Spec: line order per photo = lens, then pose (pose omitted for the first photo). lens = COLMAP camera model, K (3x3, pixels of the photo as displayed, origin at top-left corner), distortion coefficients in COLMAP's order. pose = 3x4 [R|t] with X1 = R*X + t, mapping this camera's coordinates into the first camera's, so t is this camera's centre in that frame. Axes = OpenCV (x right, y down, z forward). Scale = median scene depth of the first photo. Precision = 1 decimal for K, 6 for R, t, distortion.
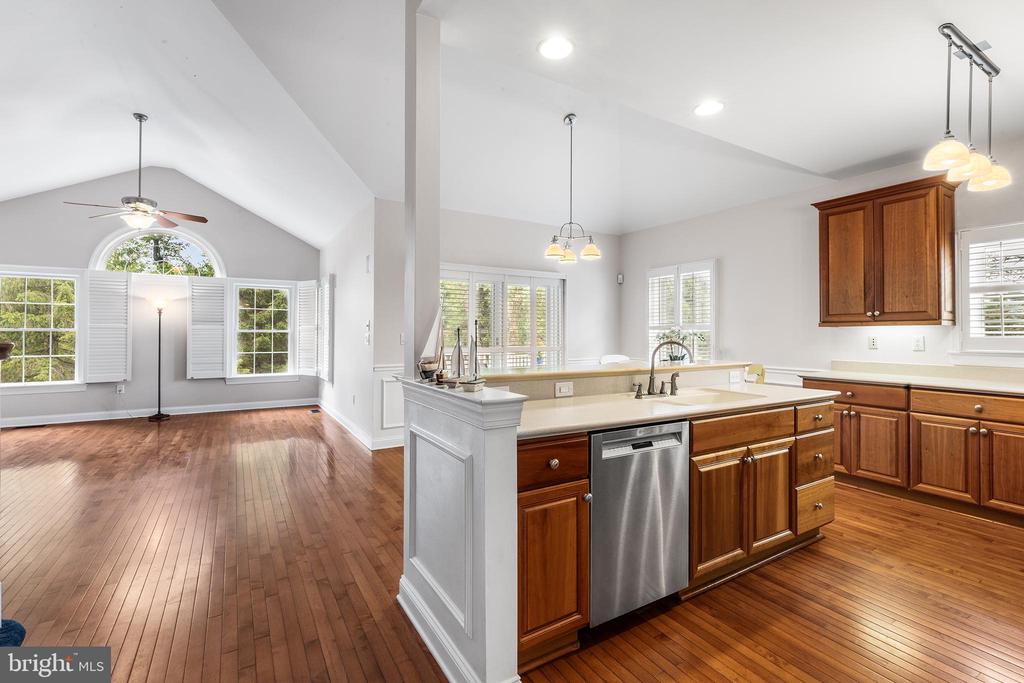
lens RADIAL K [[460.6, 0, 517.9], [0, 460.6, 327.1], [0, 0, 1]] dist [0.003324, -0.000874]
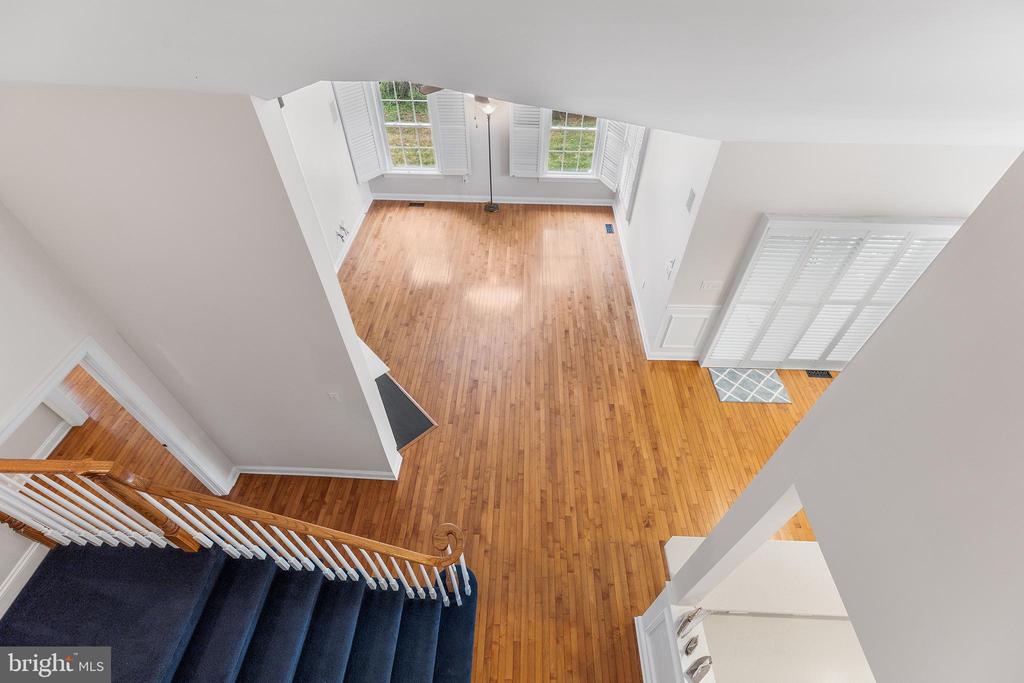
lens RADIAL K [[460.6, 0, 510.0], [0, 460.6, 335.0], [0, 0, 1]] dist [0.003324, -0.000874]
pose [[0.831447, 0.402715, -0.382774, -0.173016], [0.000510, 0.688379, 0.725351, -0.580344], [0.555603, -0.603286, 0.572146, 0.163399]]
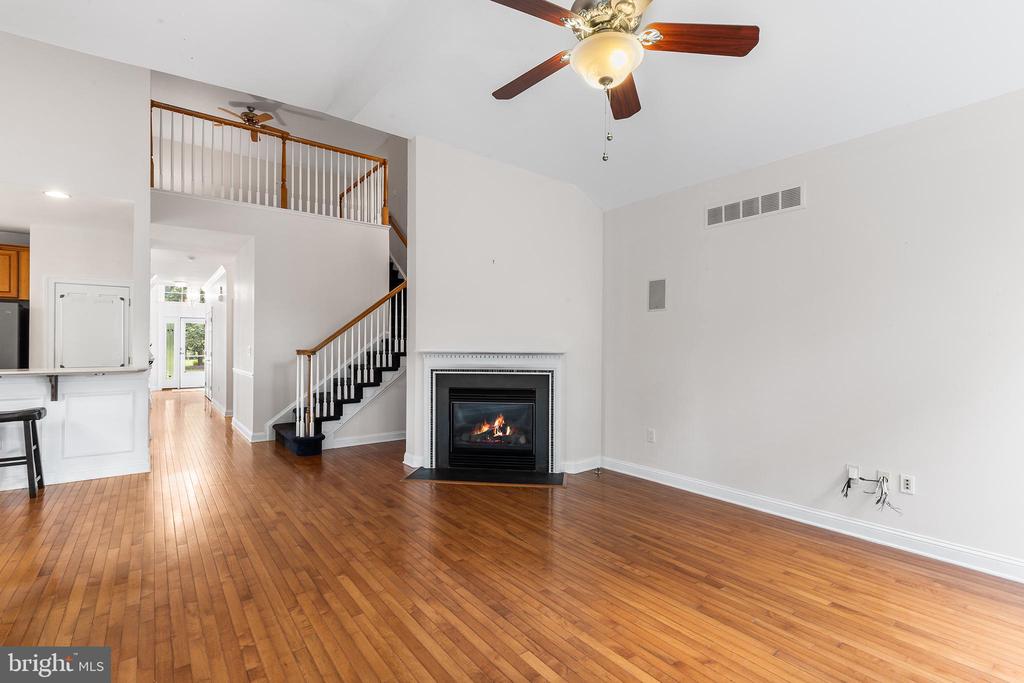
lens RADIAL K [[460.6, 0, 507.8], [0, 460.6, 349.0], [0, 0, 1]] dist [0.003324, -0.000874]
pose [[-0.994140, -0.004645, -0.108000, -0.690120], [-0.004140, 0.999979, -0.004900, 0.012229], [0.108021, -0.004424, -0.994139, 1.355518]]
